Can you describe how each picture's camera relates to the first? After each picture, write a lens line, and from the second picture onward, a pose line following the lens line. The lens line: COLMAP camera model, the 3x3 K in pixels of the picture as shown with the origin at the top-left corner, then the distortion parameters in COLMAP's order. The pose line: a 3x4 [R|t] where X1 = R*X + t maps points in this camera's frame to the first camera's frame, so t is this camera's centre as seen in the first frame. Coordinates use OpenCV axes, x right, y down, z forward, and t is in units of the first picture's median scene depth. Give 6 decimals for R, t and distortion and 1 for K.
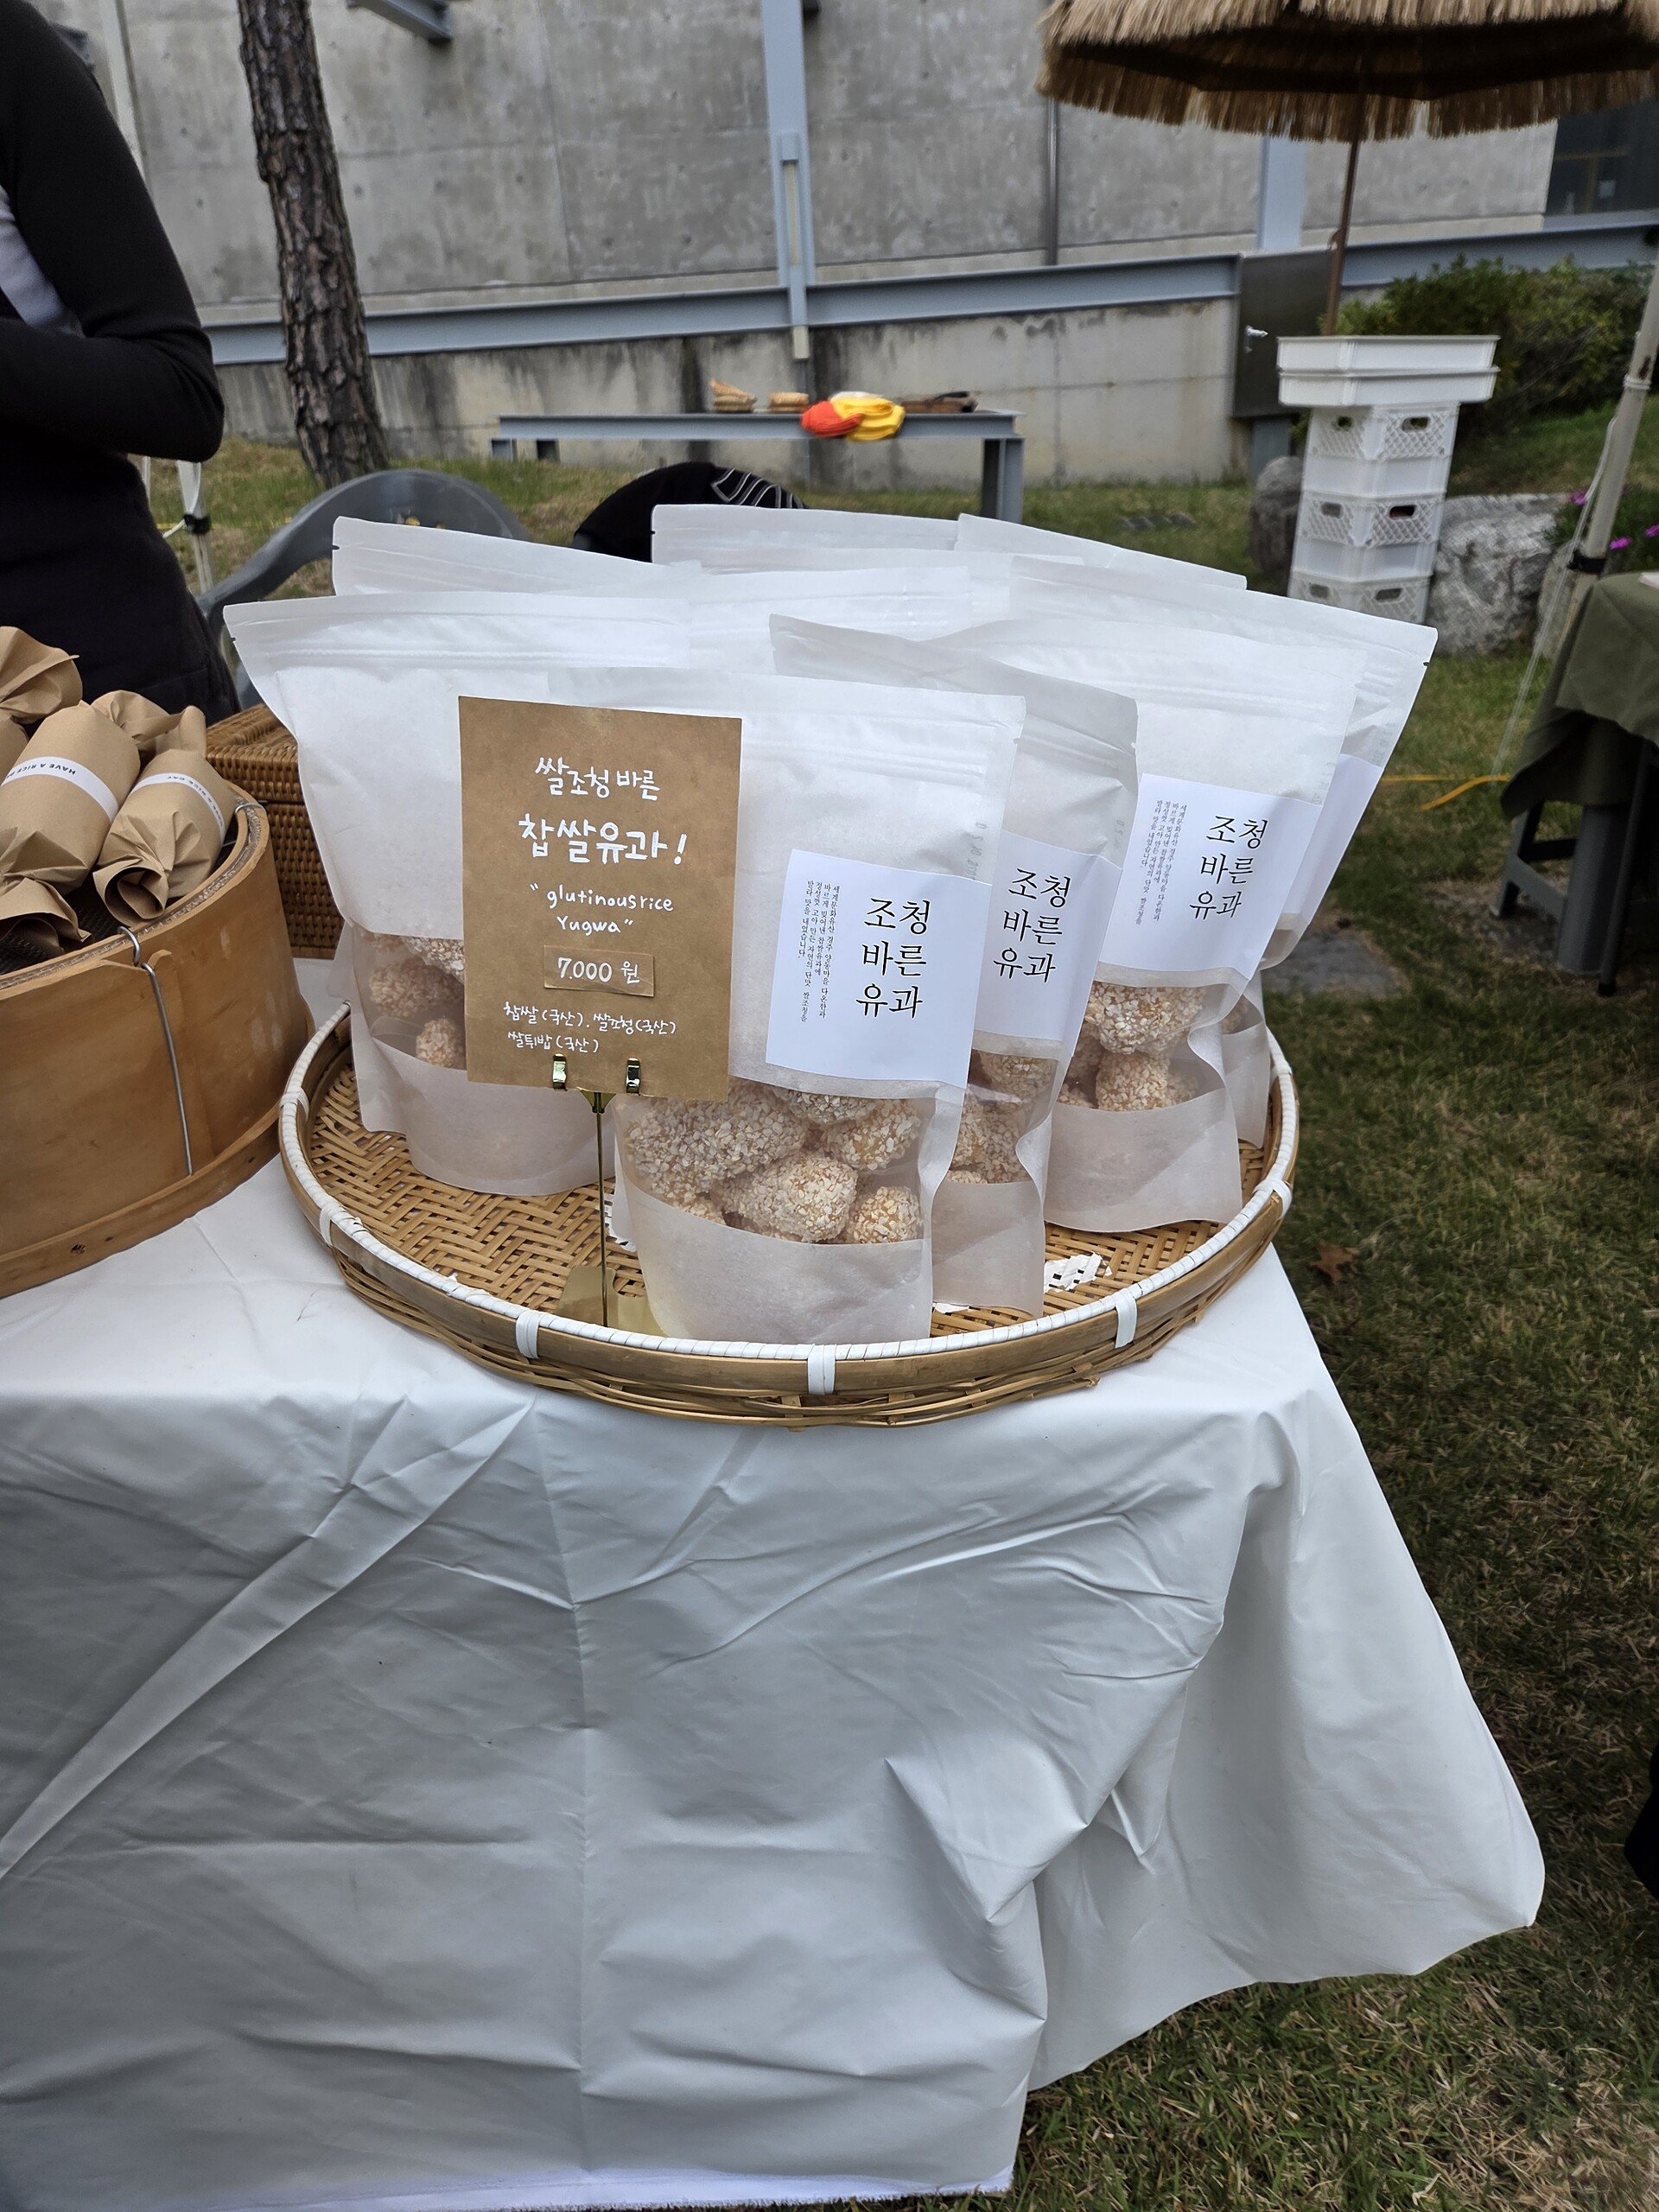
lens RADIAL K [[1344.7, 0, 829.5], [0, 1344.7, 1106.0], [0, 0, 1]] dist [0.048087, -0.028362]
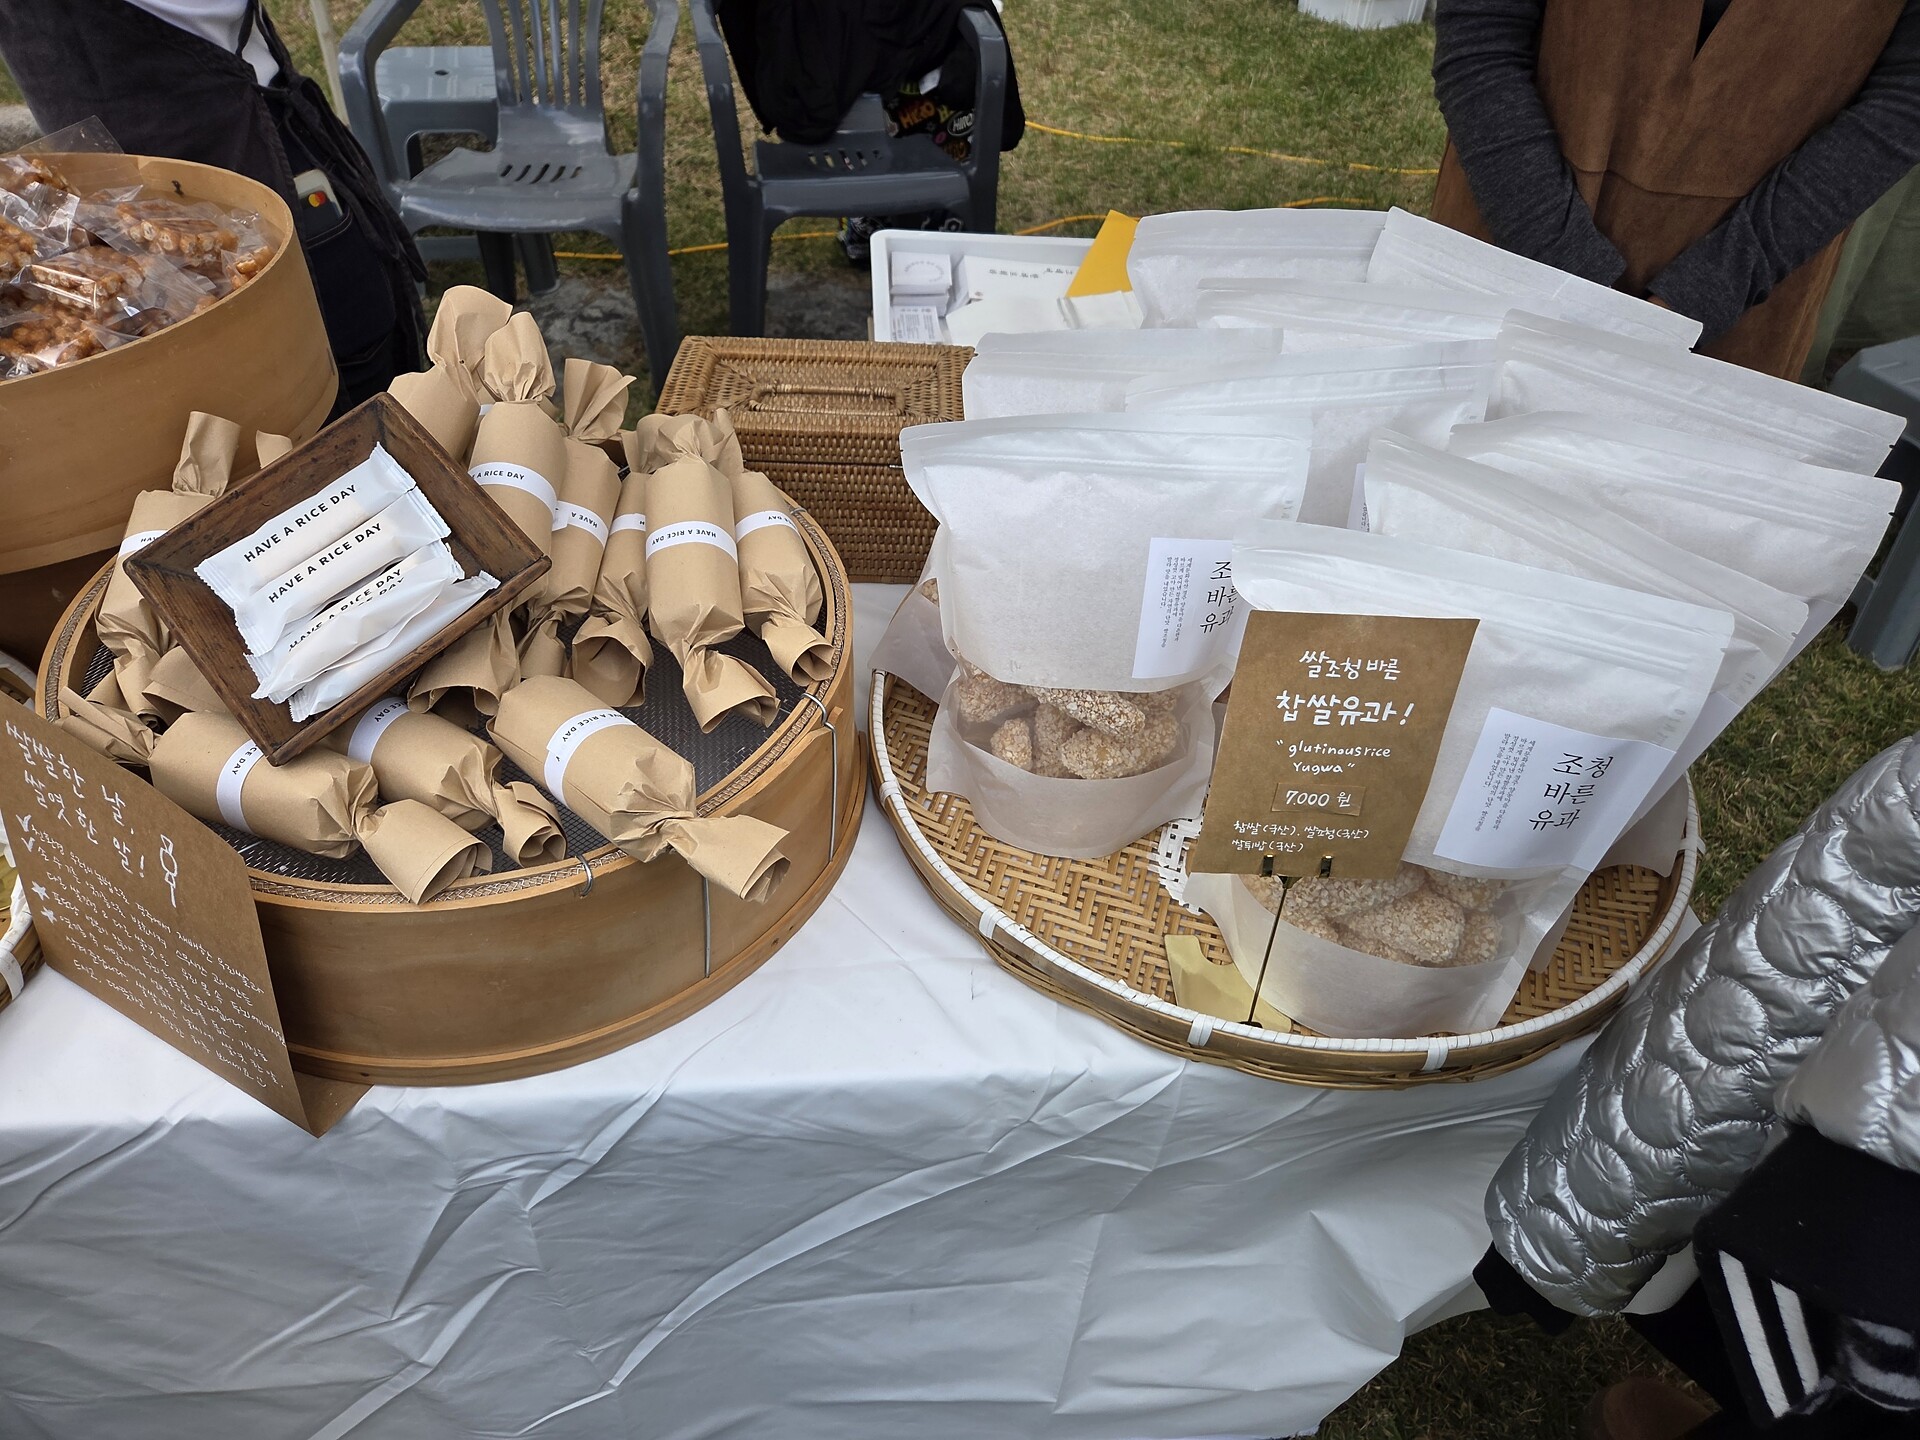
lens RADIAL K [[1167.2, 0, 960.0], [0, 1167.2, 720.0], [0, 0, 1]] dist [0.048087, -0.028362]
pose [[0.996763, -0.039679, 0.069929, -0.554722], [0.022803, 0.973543, 0.227363, -0.410644], [-0.077101, -0.225032, 0.971296, -0.009082]]
